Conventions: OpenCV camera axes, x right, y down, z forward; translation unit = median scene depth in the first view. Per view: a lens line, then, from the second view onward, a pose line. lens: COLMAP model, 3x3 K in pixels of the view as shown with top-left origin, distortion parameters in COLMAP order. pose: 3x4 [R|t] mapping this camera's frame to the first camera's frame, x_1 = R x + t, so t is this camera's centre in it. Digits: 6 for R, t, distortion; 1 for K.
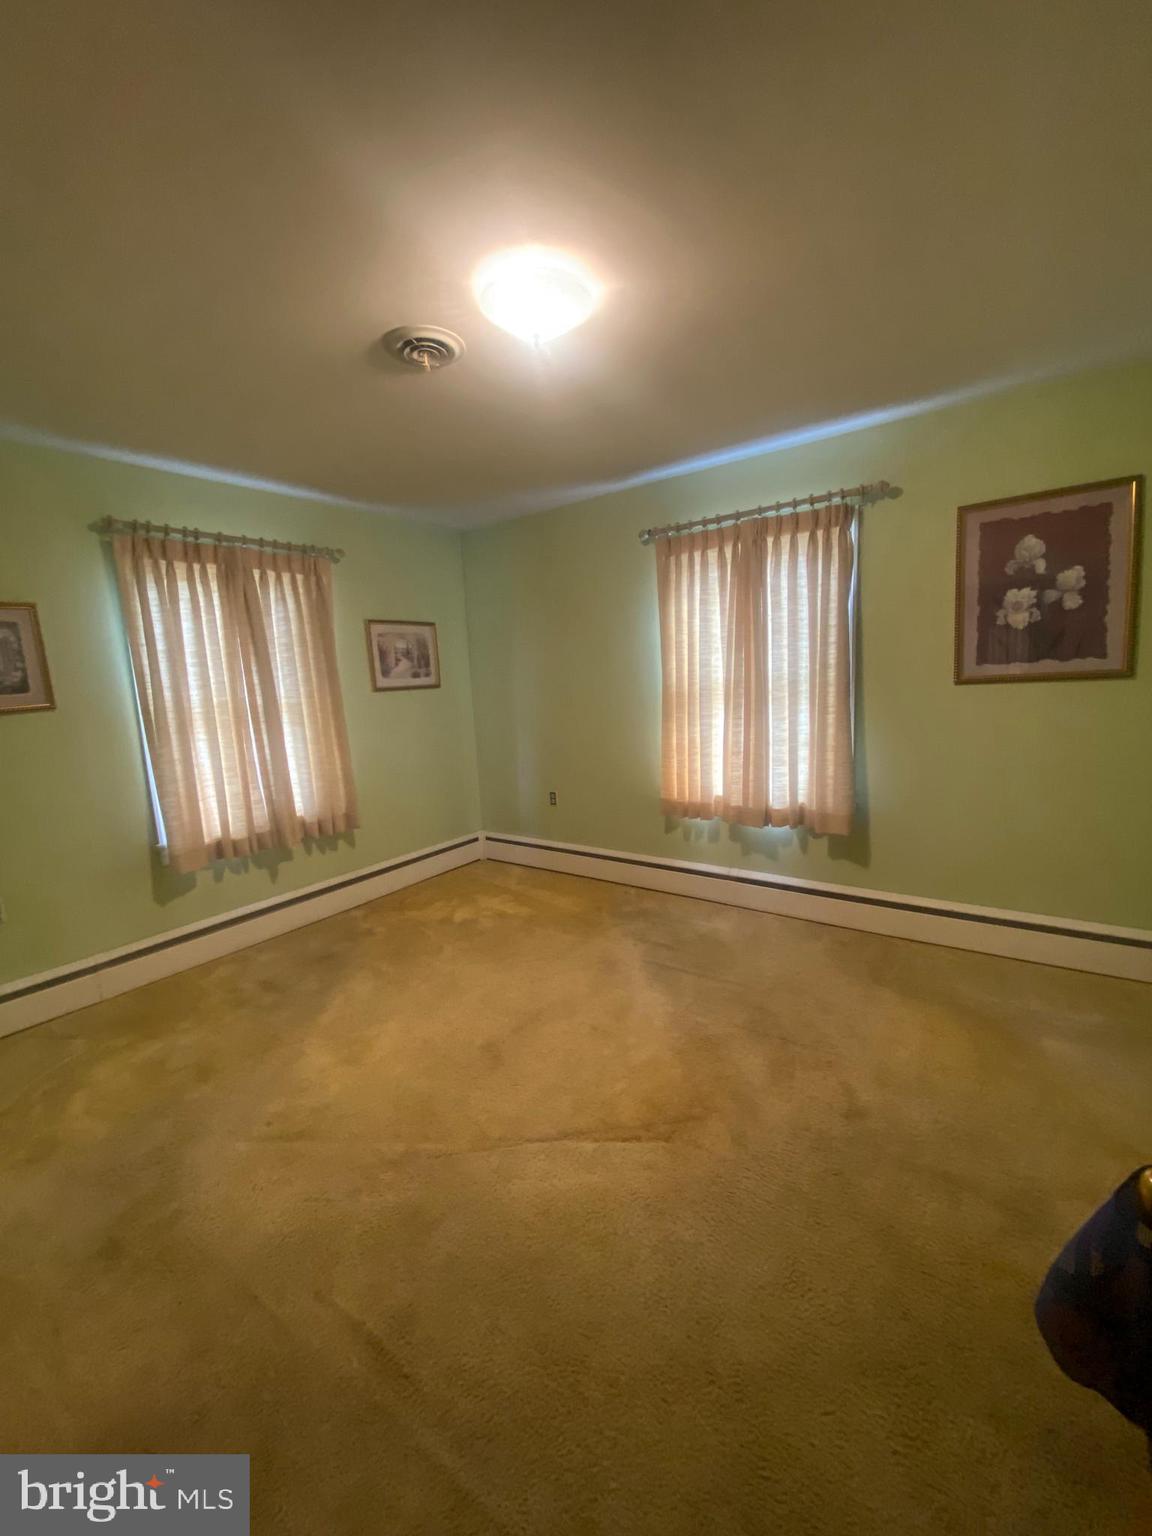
lens RADIAL K [[620.5, 0, 568.9], [0, 620.5, 773.0], [0, 0, 1]] dist [-0.003245, -0.002140]
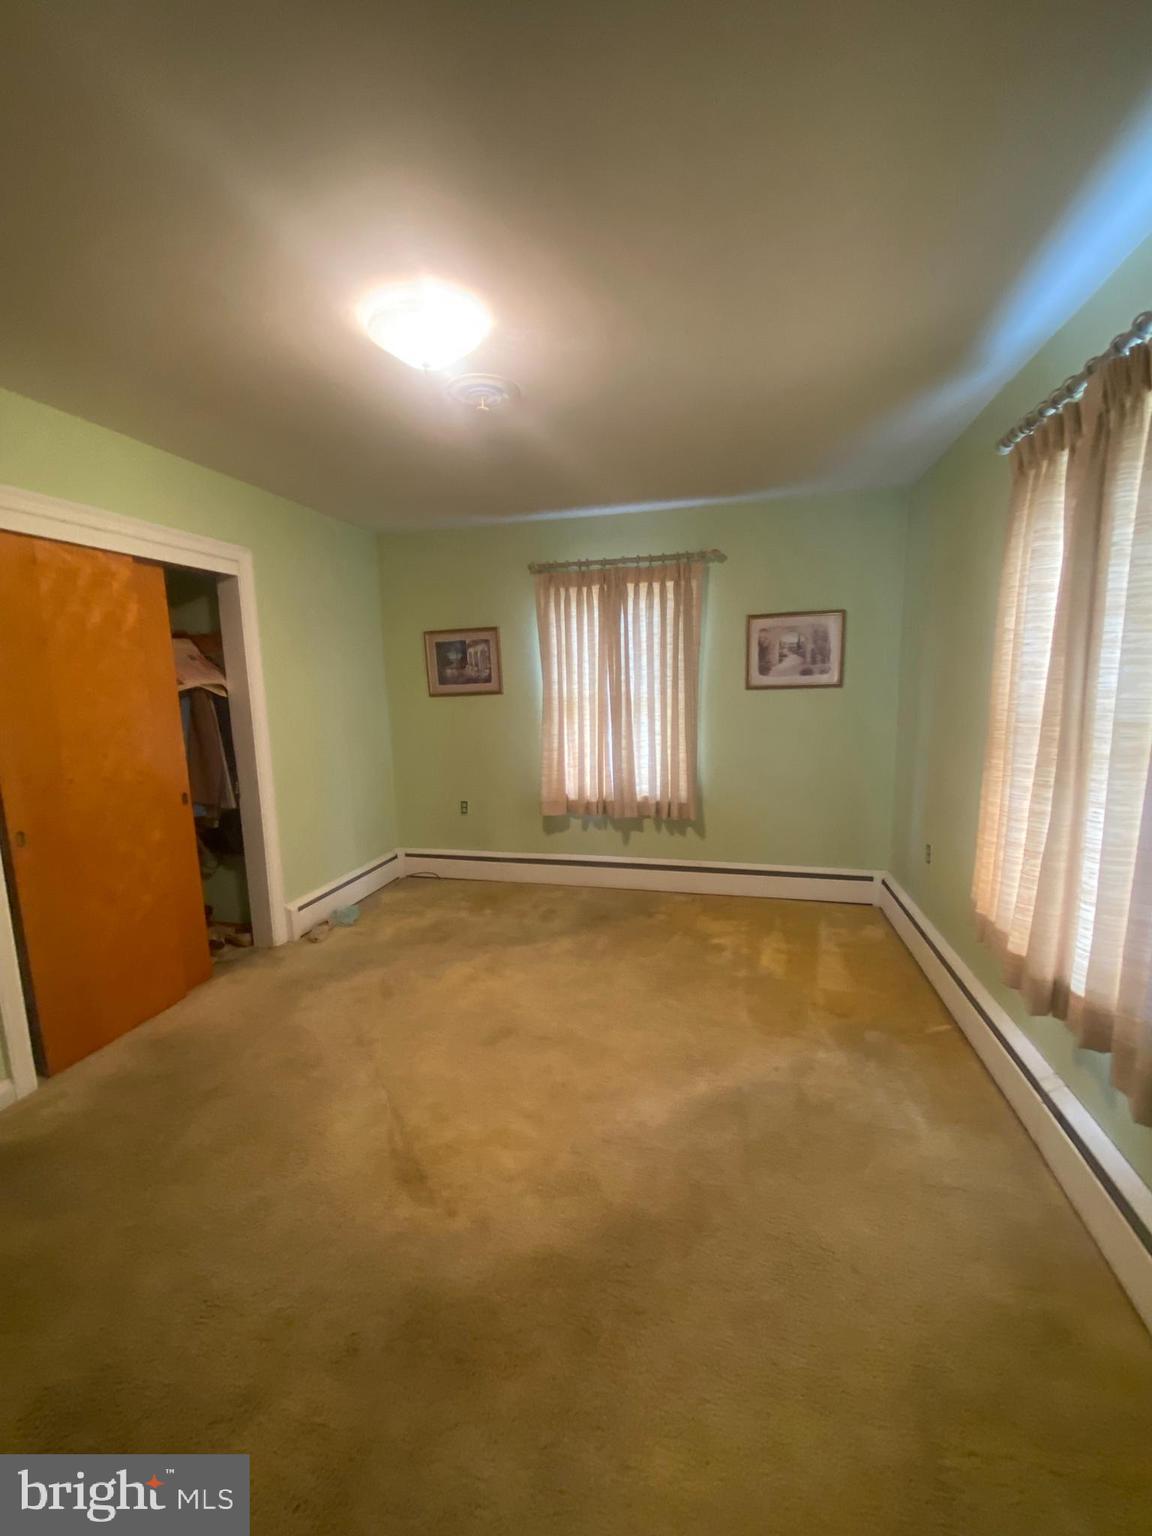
lens RADIAL K [[620.5, 0, 607.6], [0, 620.5, 766.4], [0, 0, 1]] dist [-0.003245, -0.002140]
pose [[0.367865, 0.157588, -0.916429, 0.574384], [-0.141125, 0.983580, 0.112486, -0.101274], [0.919108, 0.087952, 0.384064, 0.488240]]
